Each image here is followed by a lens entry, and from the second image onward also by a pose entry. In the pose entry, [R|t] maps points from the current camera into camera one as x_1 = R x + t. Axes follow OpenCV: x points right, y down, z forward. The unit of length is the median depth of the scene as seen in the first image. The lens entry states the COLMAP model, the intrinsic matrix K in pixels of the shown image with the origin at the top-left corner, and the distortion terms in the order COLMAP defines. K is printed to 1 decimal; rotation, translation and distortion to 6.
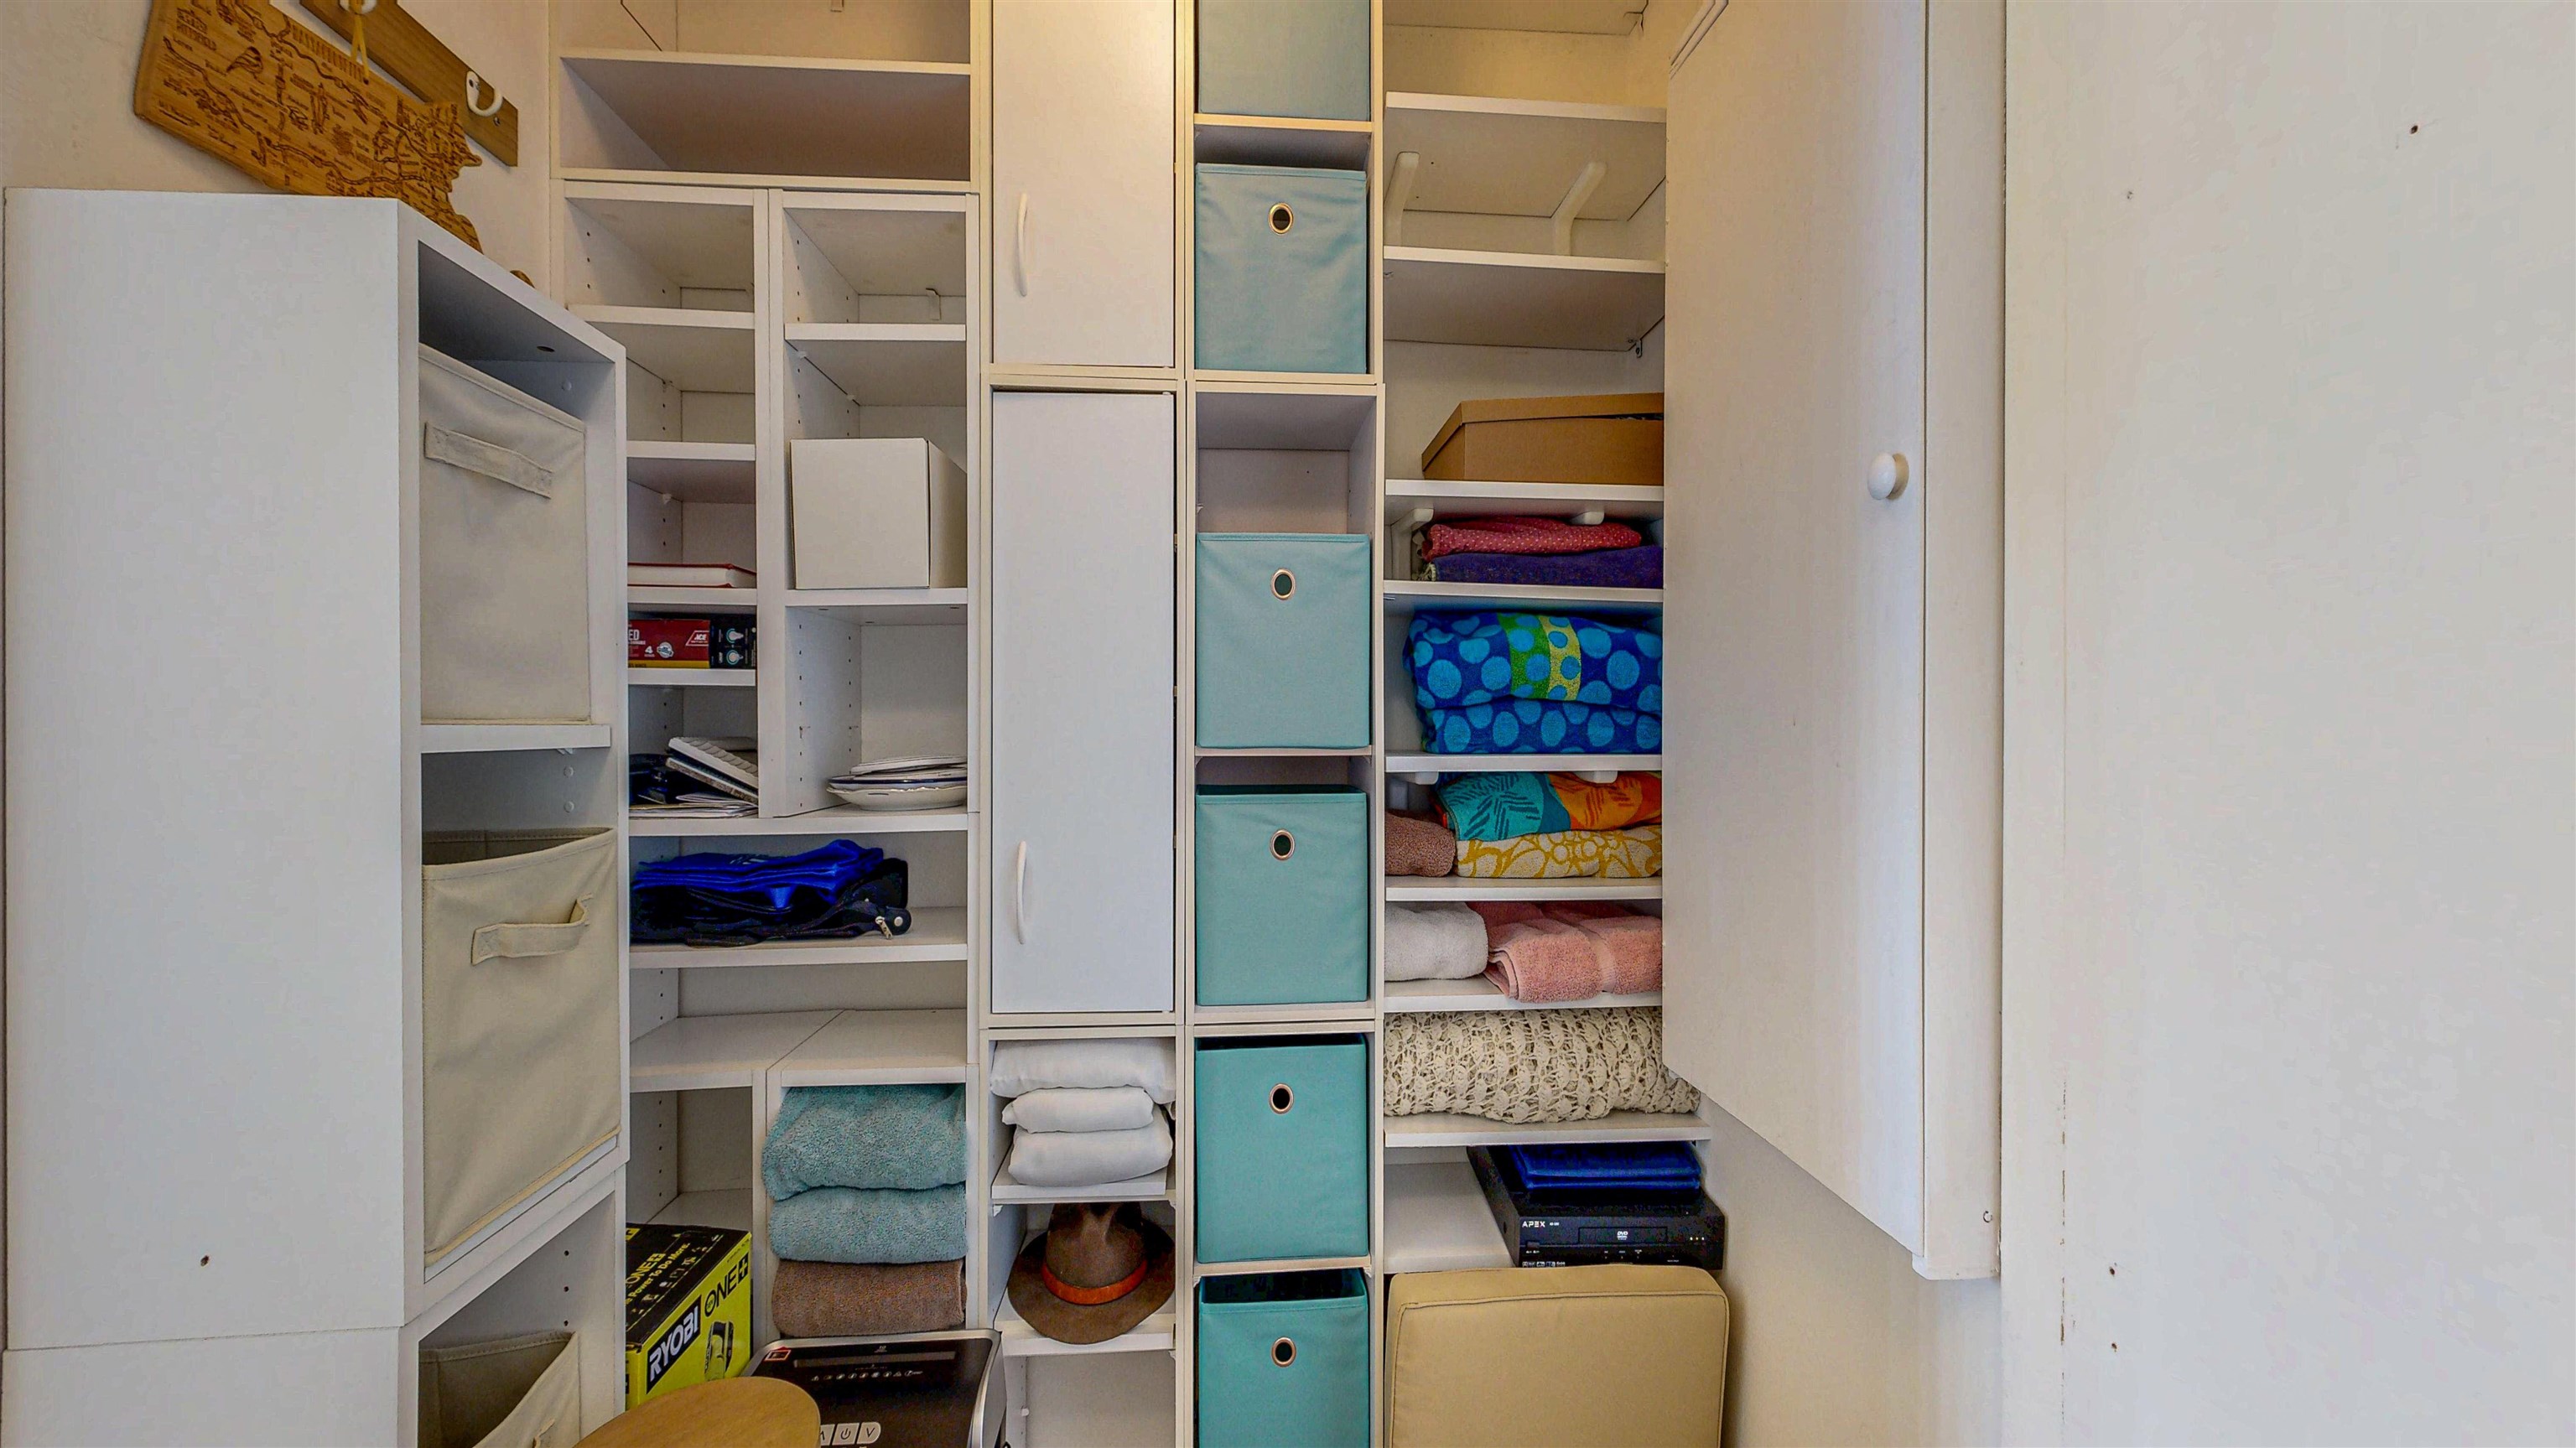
lens RADIAL K [[945.7, 0, 1289.2], [0, 945.7, 725.4], [0, 0, 1]] dist [-0.000255, -0.000010]
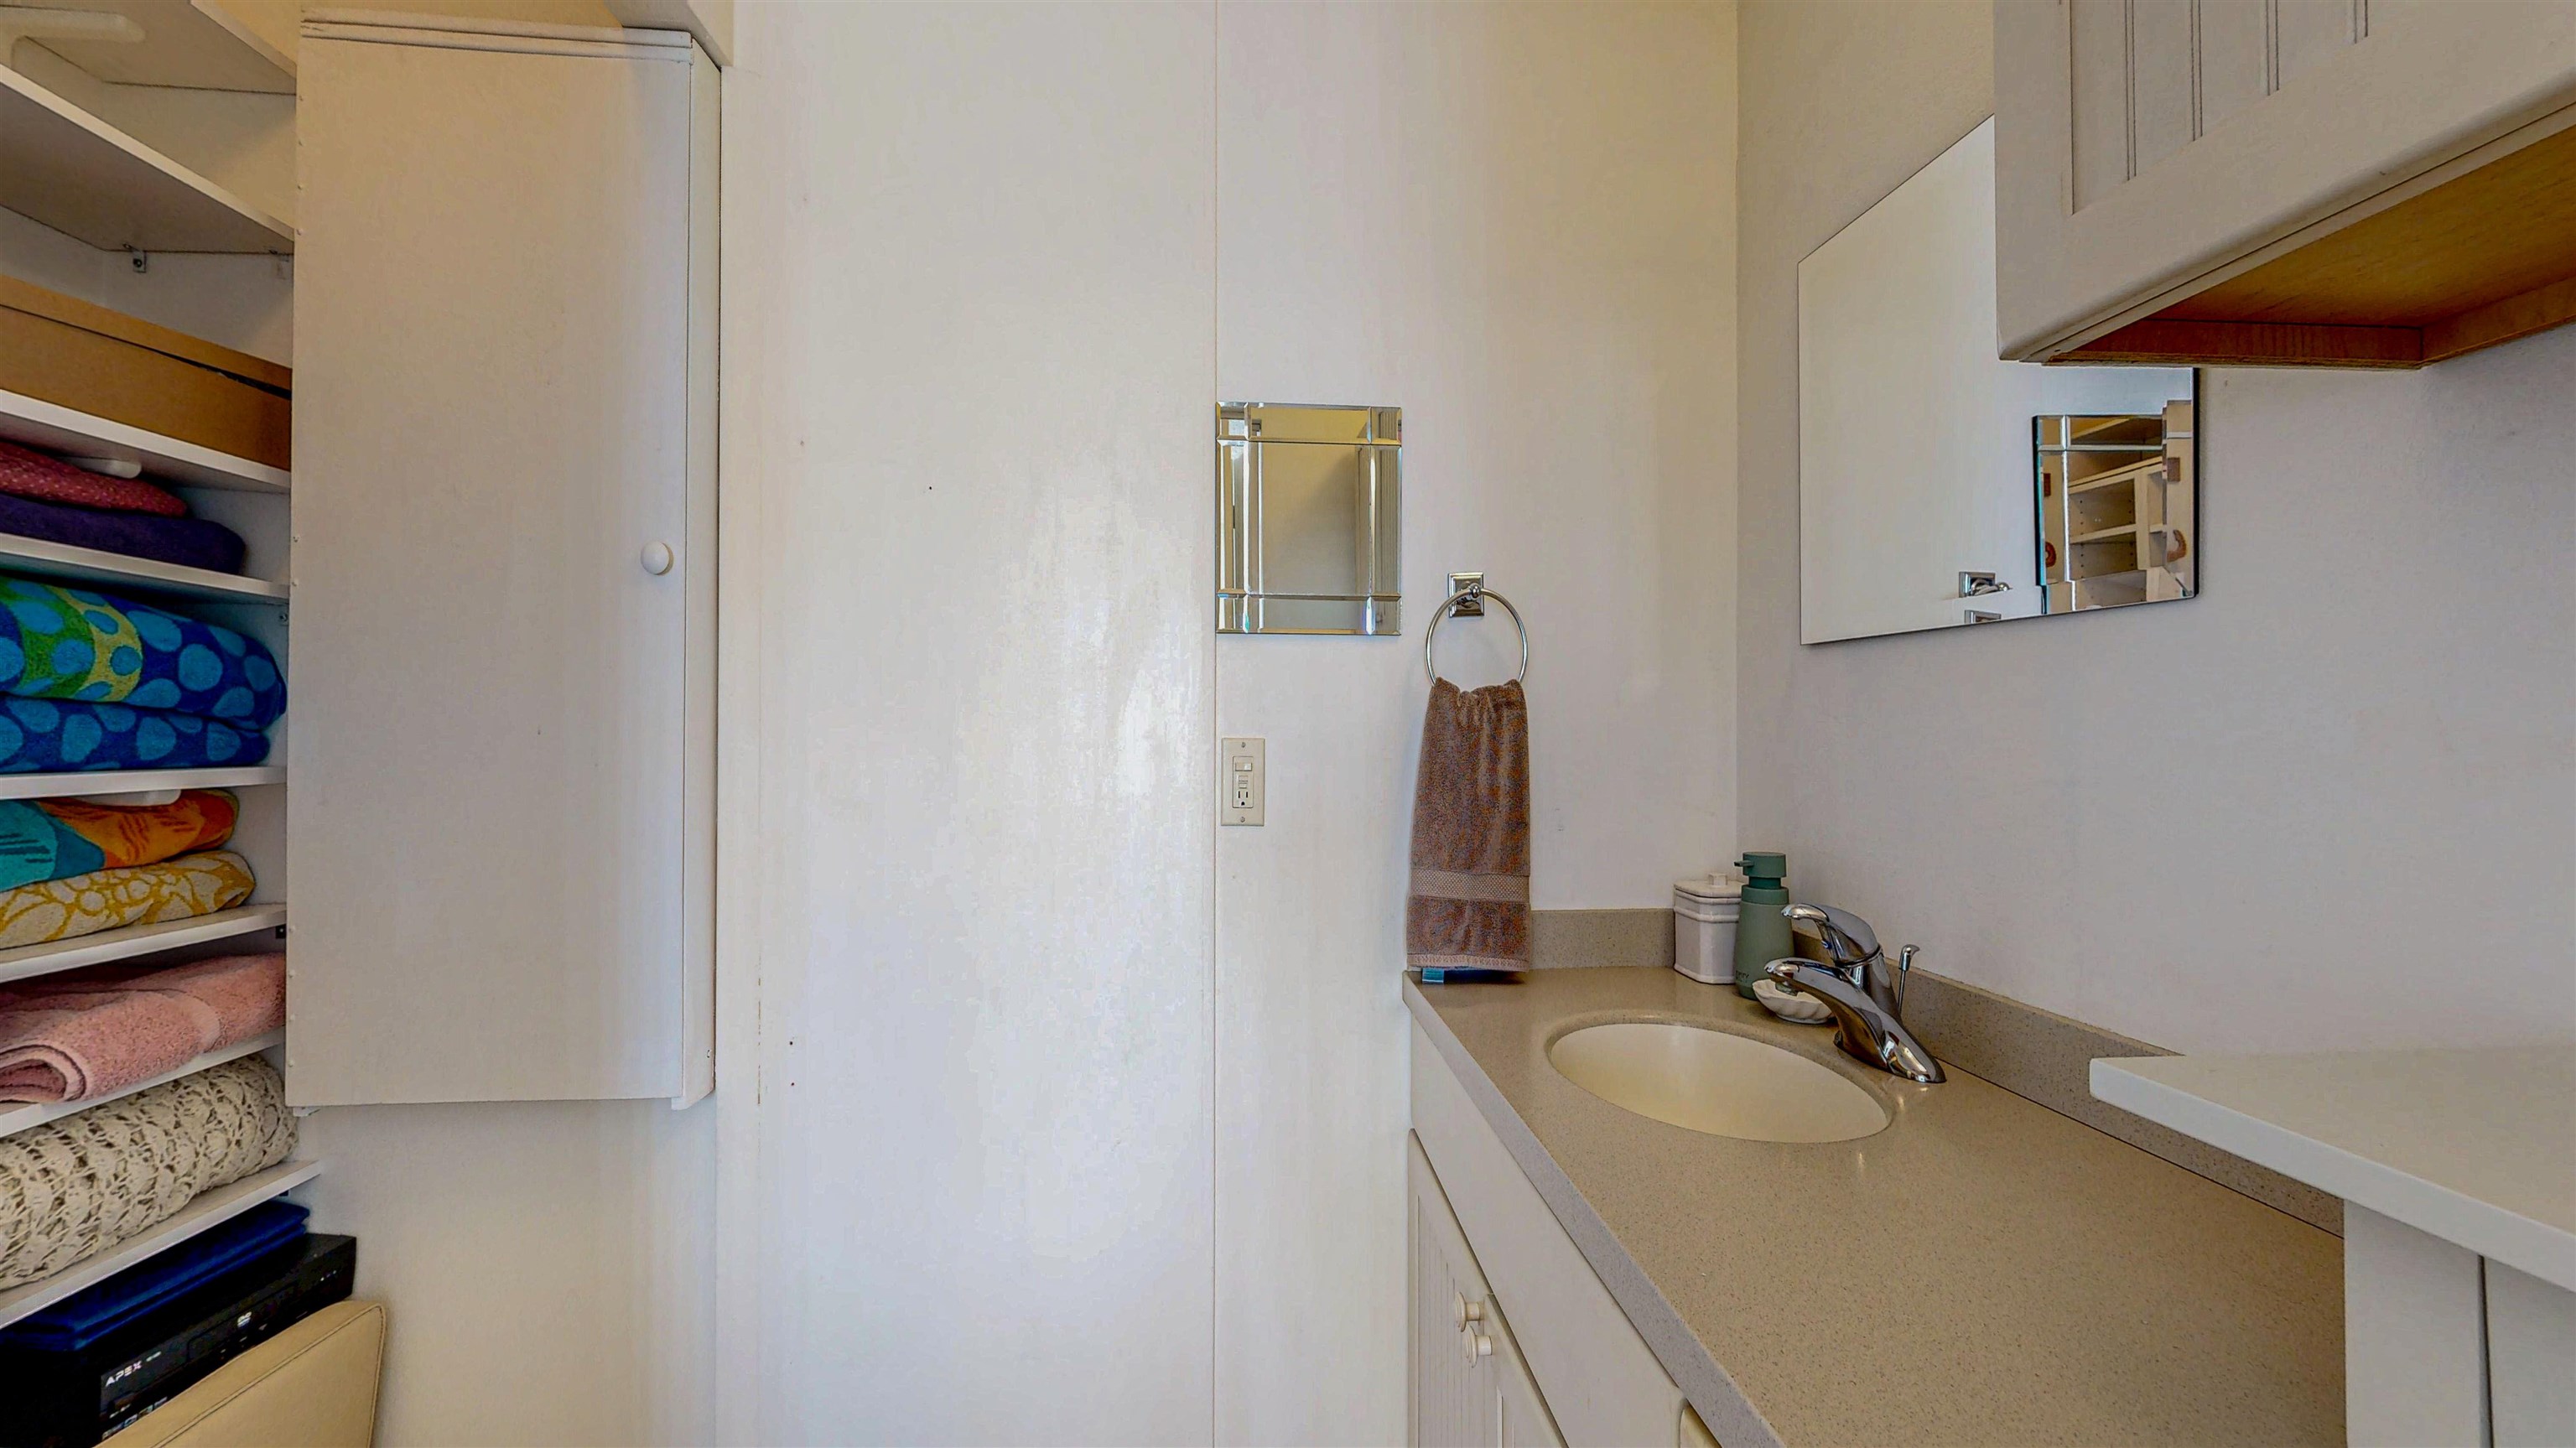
lens RADIAL K [[945.7, 0, 1301.6], [0, 945.7, 727.2], [0, 0, 1]] dist [-0.000255, -0.000010]
pose [[-0.020636, 0.007507, 0.999759, -0.498147], [-0.000686, 0.999971, -0.007523, -0.000421], [-0.999787, -0.000841, -0.020631, 0.041409]]
